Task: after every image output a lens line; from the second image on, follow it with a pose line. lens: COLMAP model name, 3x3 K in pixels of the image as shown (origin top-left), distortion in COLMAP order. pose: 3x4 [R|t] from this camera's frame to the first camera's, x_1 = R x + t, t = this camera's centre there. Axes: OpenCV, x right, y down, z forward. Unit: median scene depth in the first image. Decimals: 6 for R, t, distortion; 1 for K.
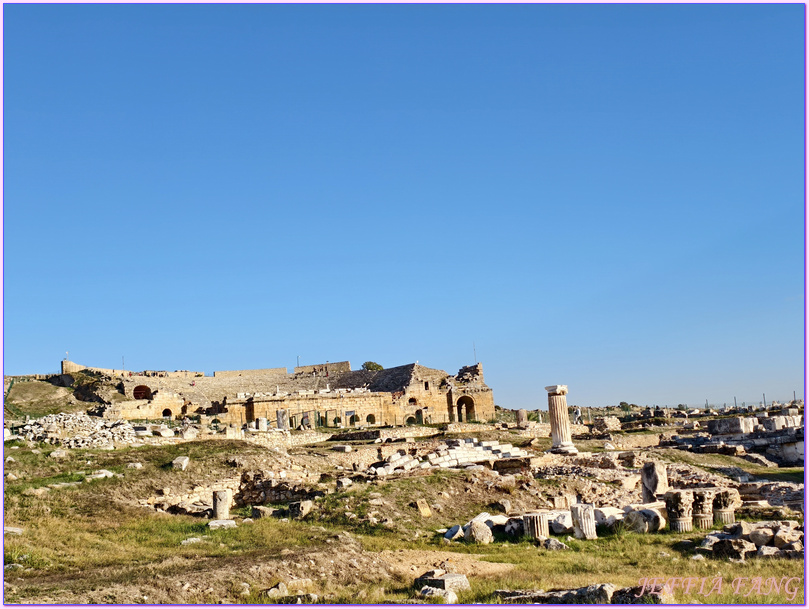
lens RADIAL K [[1077.2, 0, 404.5], [0, 1077.2, 304.5], [0, 0, 1]] dist [0.139108, -0.048011]
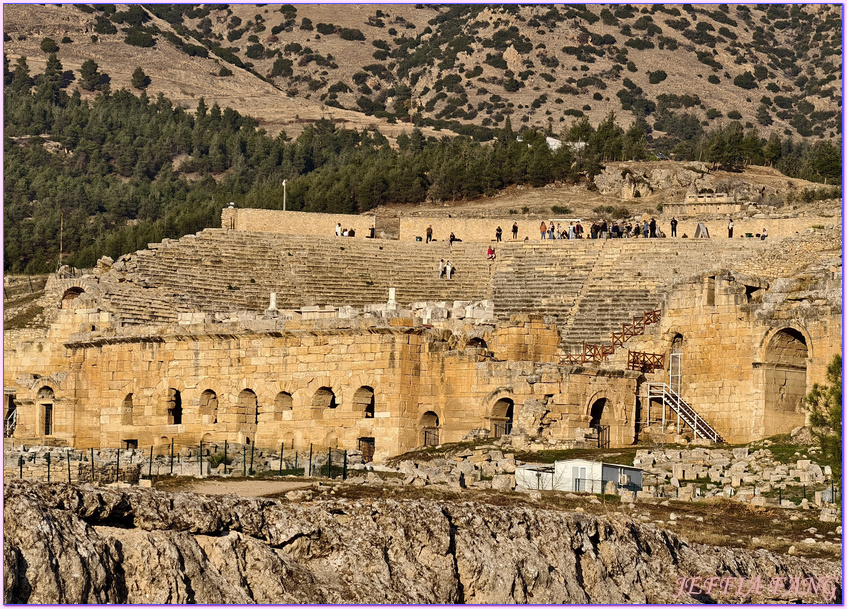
lens RADIAL K [[5189.5, 0, 423.5], [0, 5189.5, 304.5], [0, 0, 1]] dist [0.260323, 0.869959]
pose [[0.280766, 0.019806, -0.959572, 1.455904], [0.097952, 0.993975, 0.049176, 0.004387], [0.954765, -0.107799, 0.277134, 0.604288]]
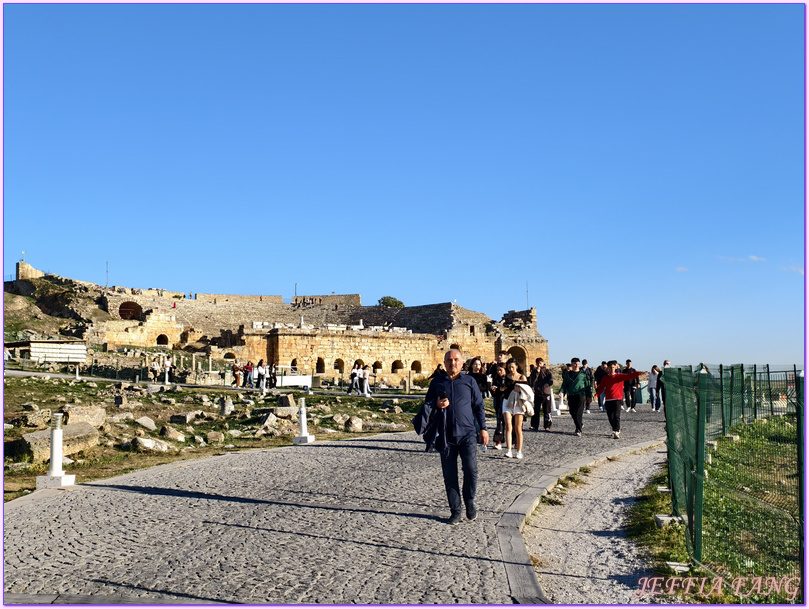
lens RADIAL K [[1077.2, 0, 404.5], [0, 1077.2, 304.5], [0, 0, 1]] dist [0.139108, -0.048011]
pose [[0.992822, 0.076546, 0.091893, -0.117543], [-0.080950, 0.995693, 0.045188, 0.025678], [-0.088039, -0.052302, 0.994743, 0.218264]]
